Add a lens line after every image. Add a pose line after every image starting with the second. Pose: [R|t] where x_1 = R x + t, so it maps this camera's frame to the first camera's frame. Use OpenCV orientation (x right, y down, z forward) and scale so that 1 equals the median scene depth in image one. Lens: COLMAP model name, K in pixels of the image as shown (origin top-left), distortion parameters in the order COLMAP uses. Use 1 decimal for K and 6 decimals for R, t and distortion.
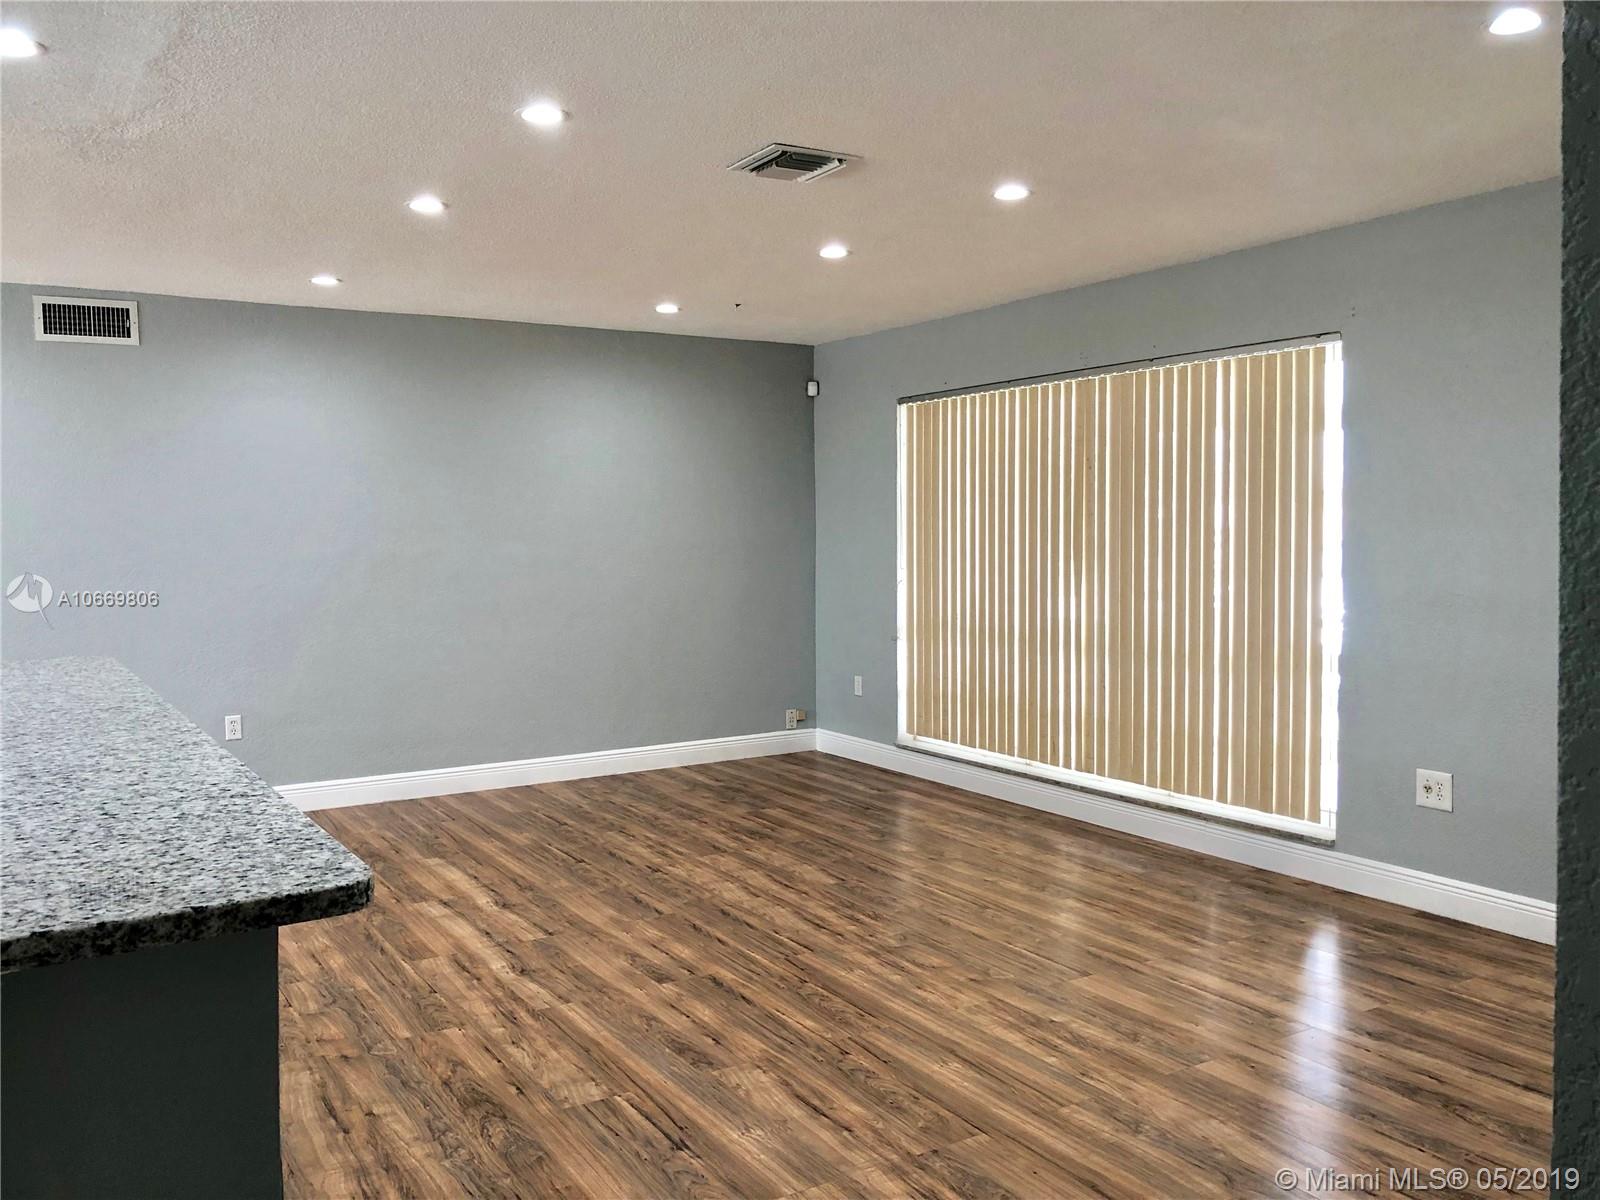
lens RADIAL K [[1323.5, 0, 794.1], [0, 1323.5, 594.8], [0, 0, 1]] dist [0.031809, -0.010545]
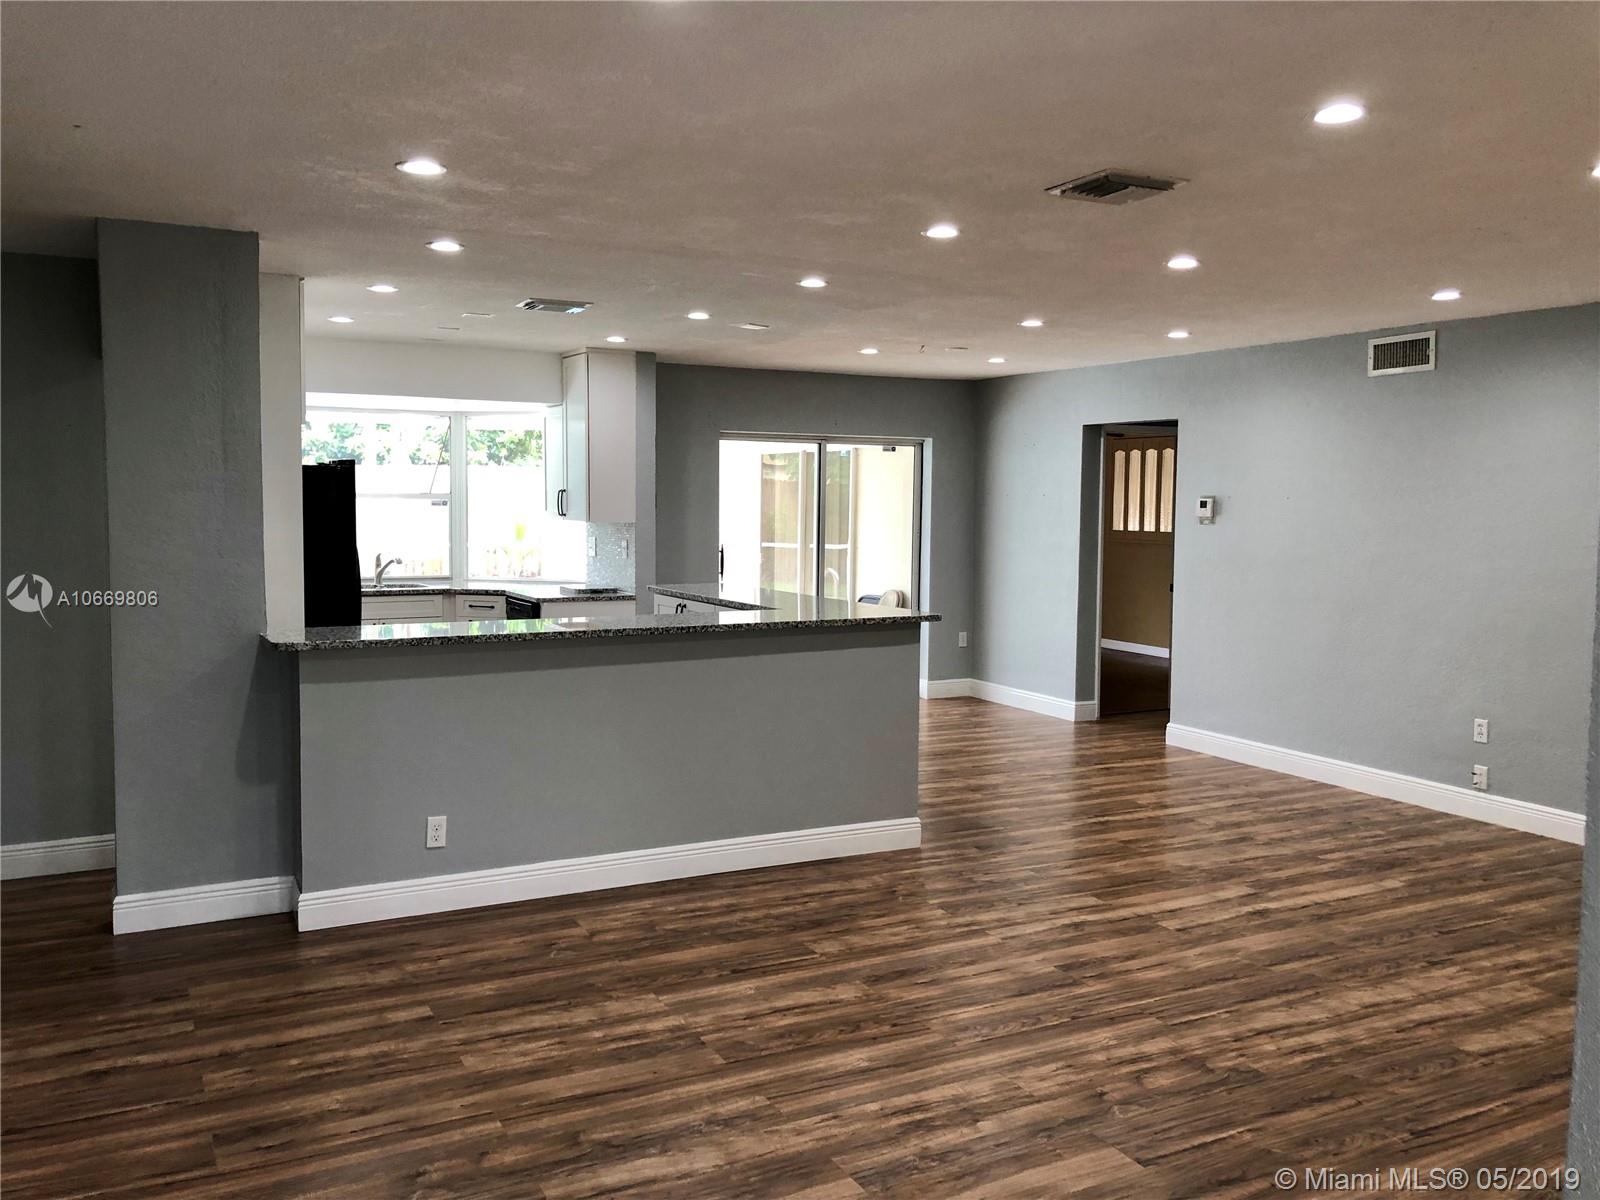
lens RADIAL K [[1312.4, 0, 800.0], [0, 1312.4, 600.0], [0, 0, 1]] dist [0.010669, -0.008495]
pose [[-0.068118, 0.086310, -0.993937, 0.885216], [-0.063998, 0.993821, 0.090686, -0.085912], [0.995623, 0.069787, -0.062173, 0.763274]]
